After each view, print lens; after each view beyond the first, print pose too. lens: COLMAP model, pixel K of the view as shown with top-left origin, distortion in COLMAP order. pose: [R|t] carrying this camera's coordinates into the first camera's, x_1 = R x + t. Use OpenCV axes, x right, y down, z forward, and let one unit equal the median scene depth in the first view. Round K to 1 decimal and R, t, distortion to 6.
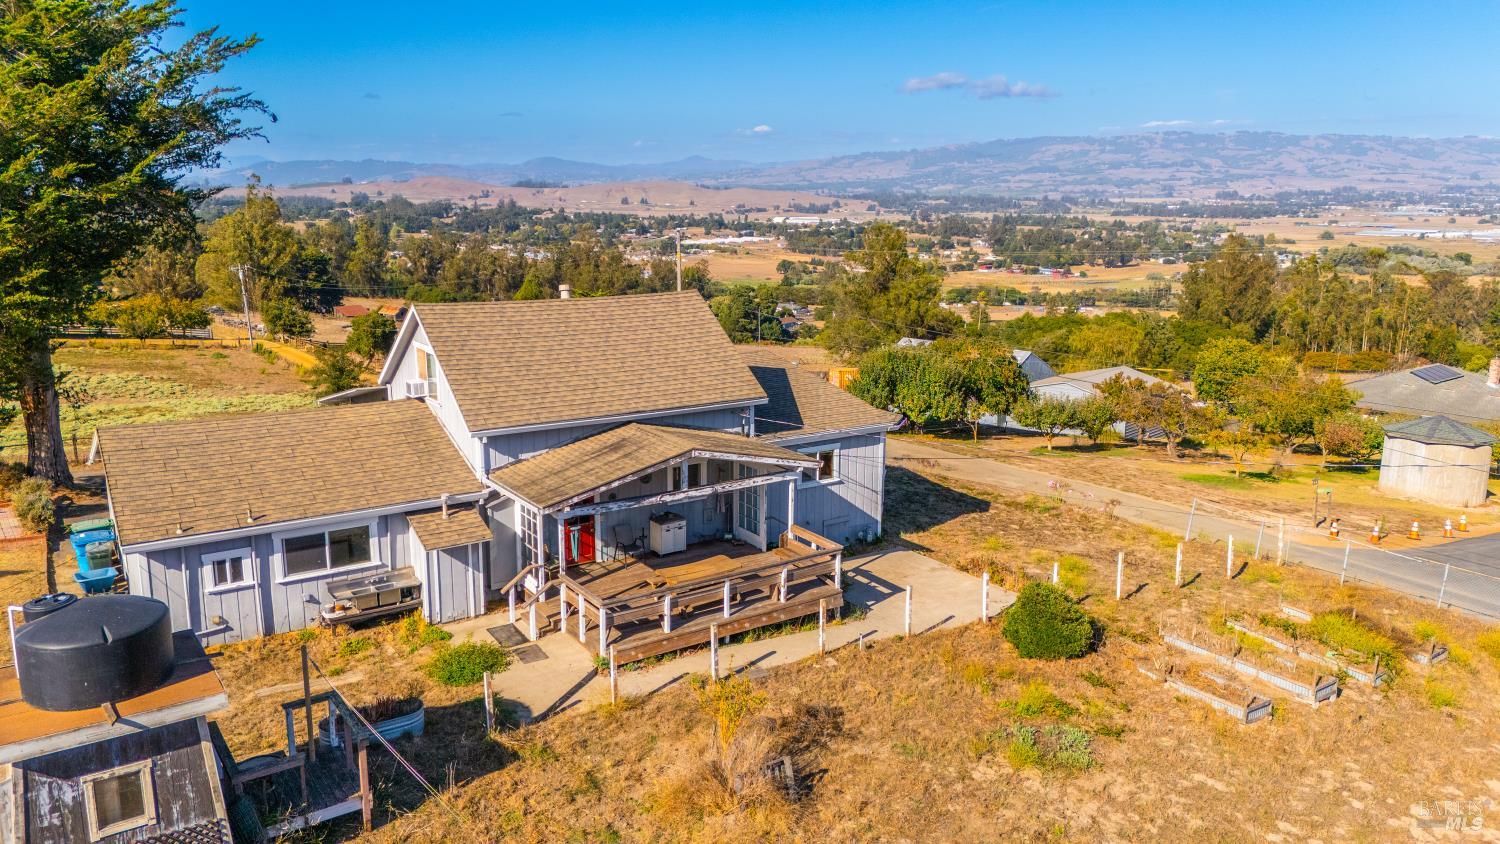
lens RADIAL K [[1094.7, 0, 746.5], [0, 1094.7, 428.1], [0, 0, 1]] dist [0.091428, -0.103587]
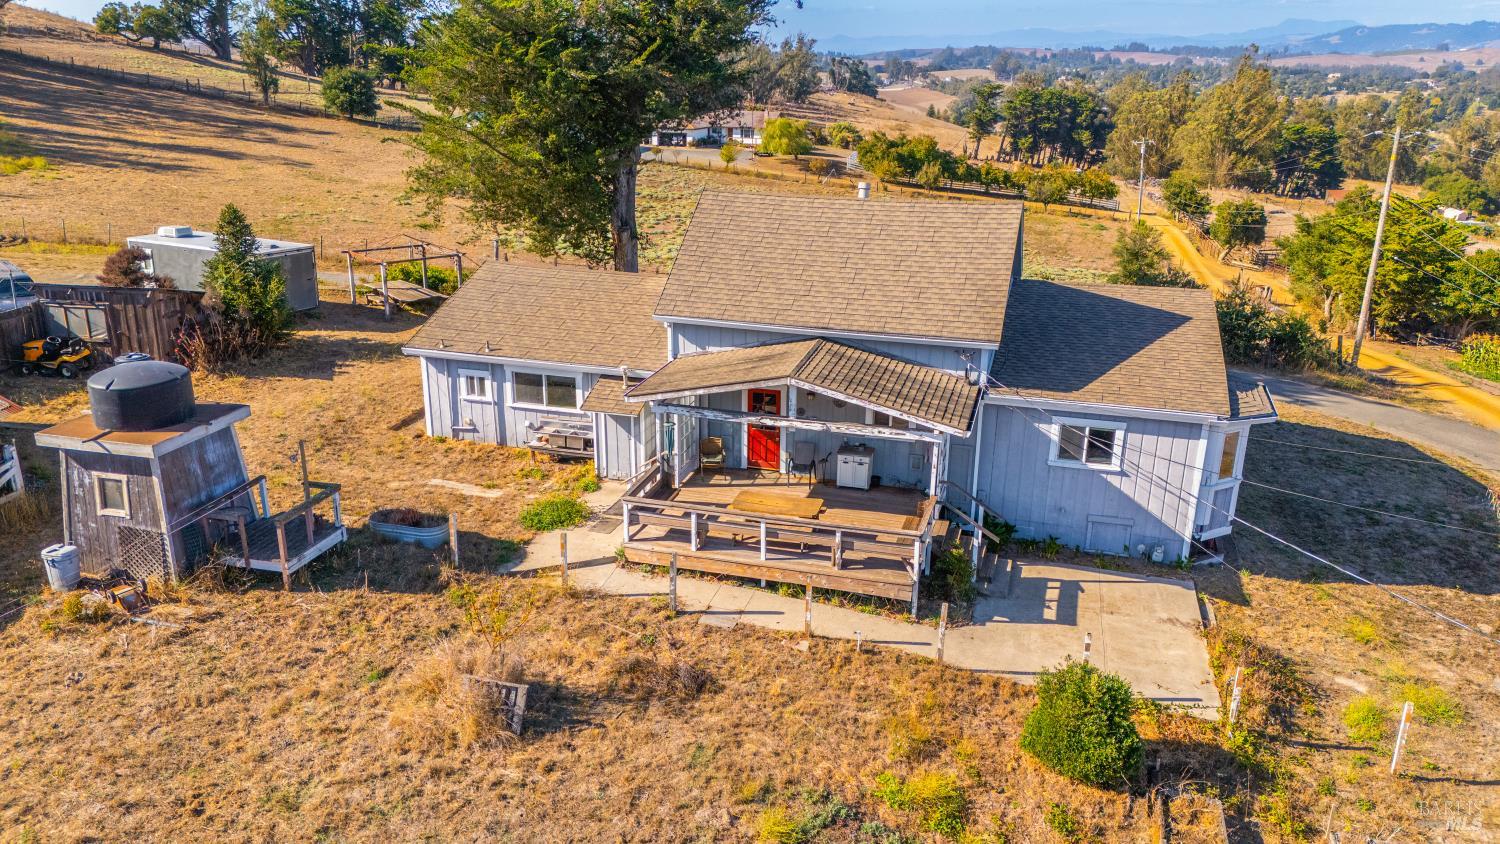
lens RADIAL K [[1094.7, 0, 752.9], [0, 1094.7, 421.1], [0, 0, 1]] dist [0.091428, -0.103587]
pose [[0.643536, 0.249318, -0.723673, 0.263474], [-0.172769, 0.968378, 0.179985, -0.045513], [0.745663, 0.009201, 0.666260, 0.159899]]
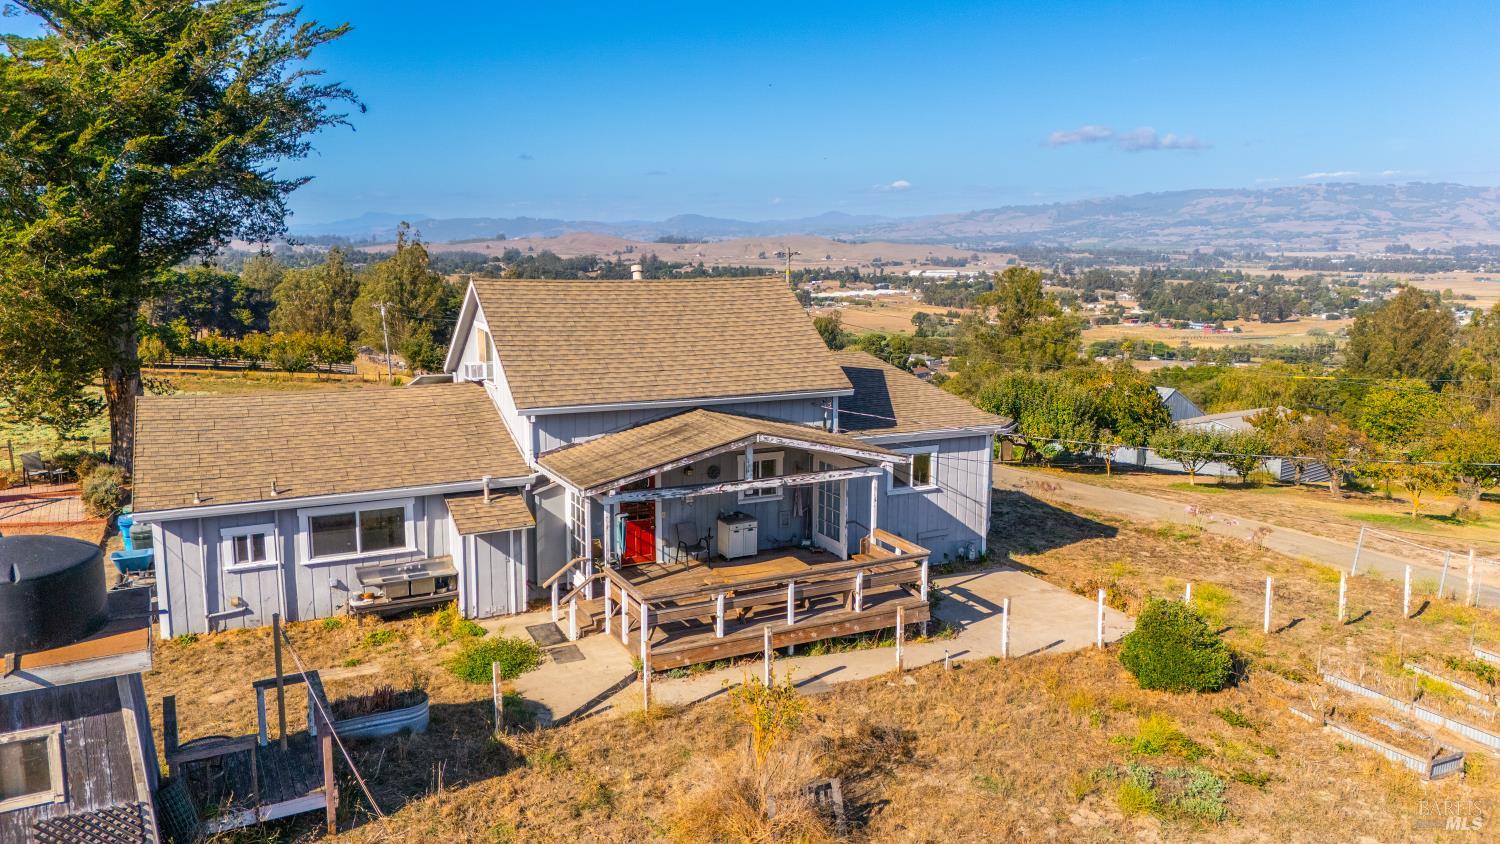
lens RADIAL K [[1094.7, 0, 746.0], [0, 1094.7, 428.7], [0, 0, 1]] dist [0.091428, -0.103587]
pose [[0.992473, 0.019340, -0.120927, 0.020968], [-0.025041, 0.998637, -0.045801, 0.024628], [0.119876, 0.048485, 0.991604, 0.052494]]
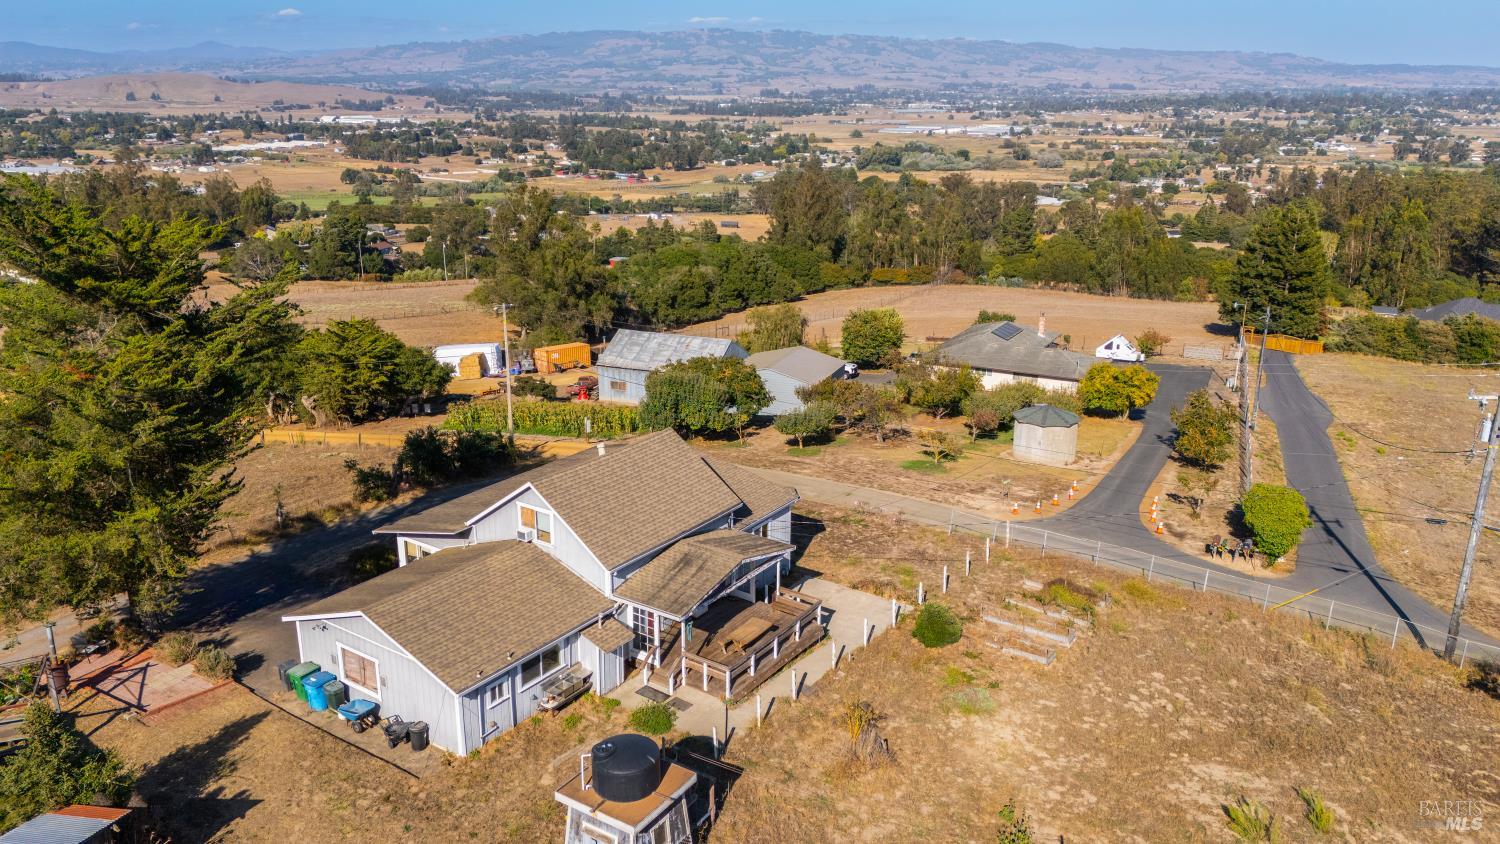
lens RADIAL K [[1094.7, 0, 748.1], [0, 1094.7, 435.3], [0, 0, 1]] dist [0.091428, -0.103587]
pose [[0.927487, -0.113321, 0.356267, -0.261004], [0.078850, 0.990812, 0.109882, -0.148684], [-0.365445, -0.073823, 0.927901, -0.215957]]
